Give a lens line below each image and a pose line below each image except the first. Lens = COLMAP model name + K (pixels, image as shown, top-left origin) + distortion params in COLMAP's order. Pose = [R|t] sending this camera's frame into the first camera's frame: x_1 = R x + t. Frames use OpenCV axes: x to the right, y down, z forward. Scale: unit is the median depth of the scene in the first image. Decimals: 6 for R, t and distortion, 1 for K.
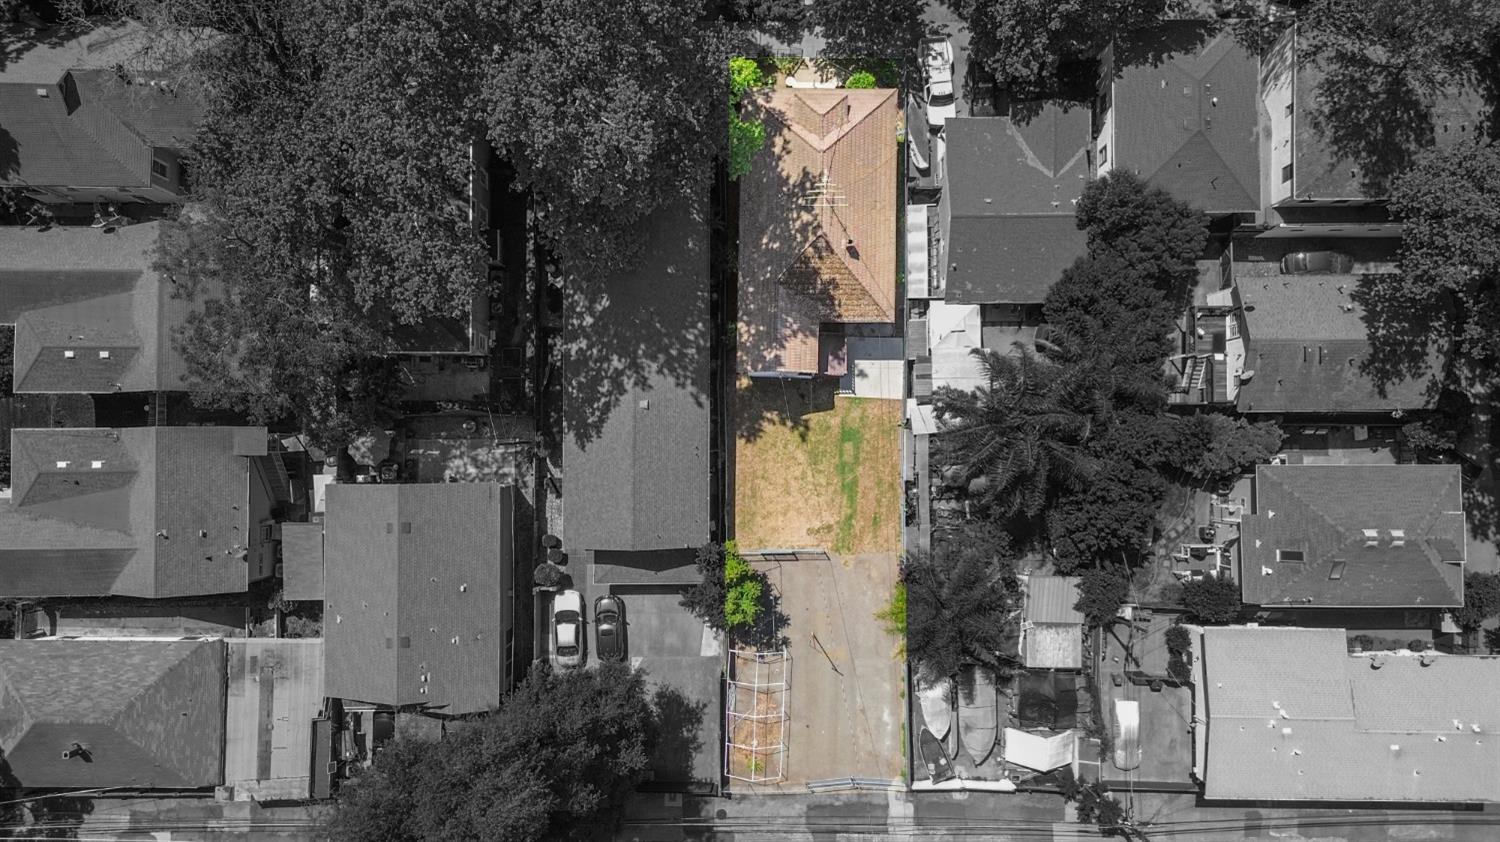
lens RADIAL K [[983.0, 0, 739.7], [0, 983.0, 418.4], [0, 0, 1]] dist [-0.010832, -0.002404]
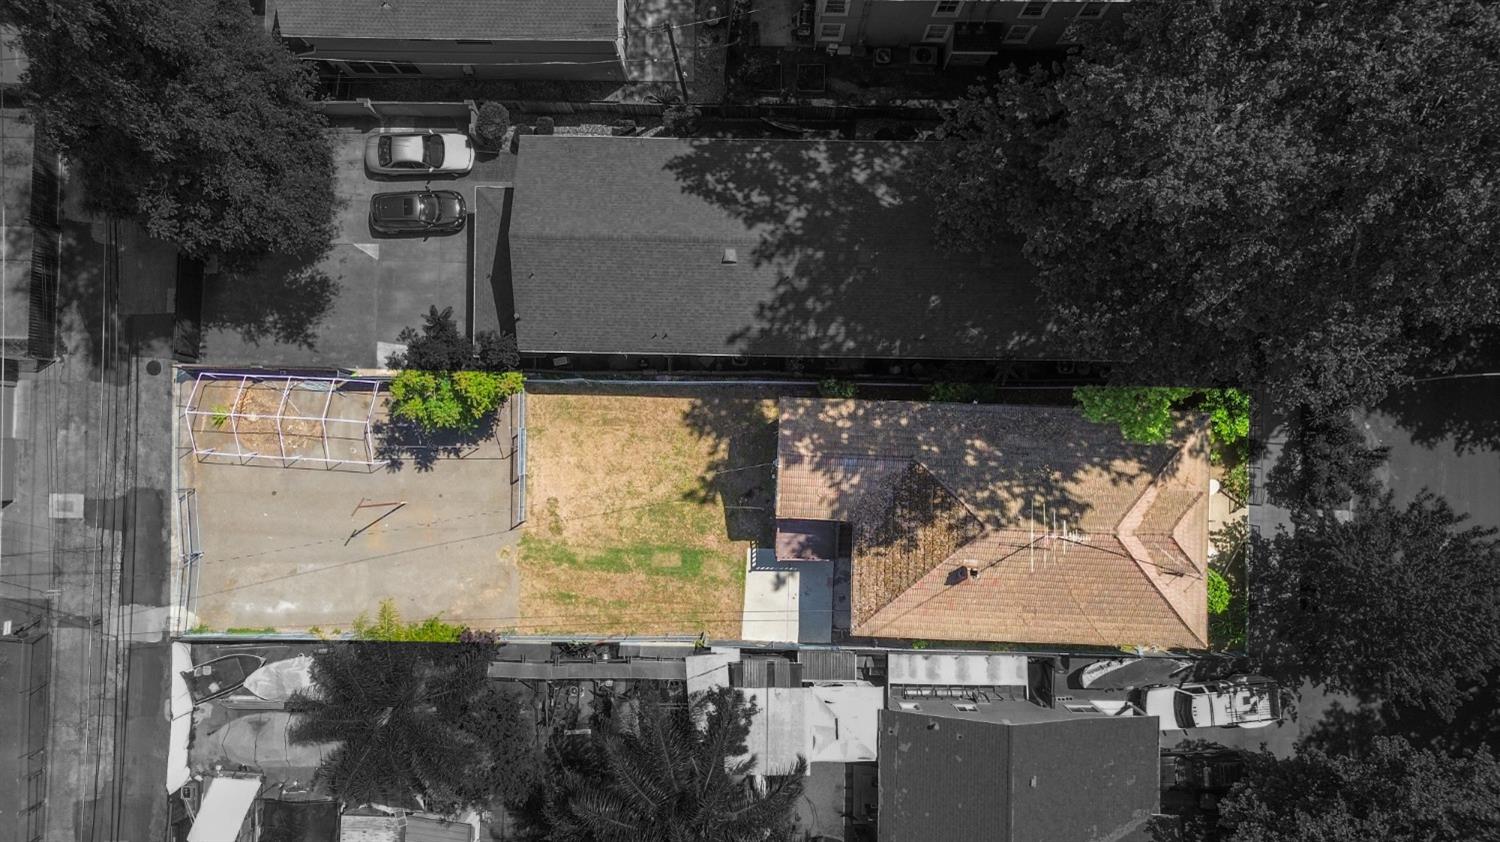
lens RADIAL K [[983.0, 0, 739.7], [0, 983.0, 418.4], [0, 0, 1]] dist [-0.010832, -0.002404]
pose [[-0.016117, 0.999808, -0.011171, 0.018349], [-0.998315, -0.015468, 0.055936, -0.056290], [0.055753, 0.012054, 0.998372, 0.321867]]
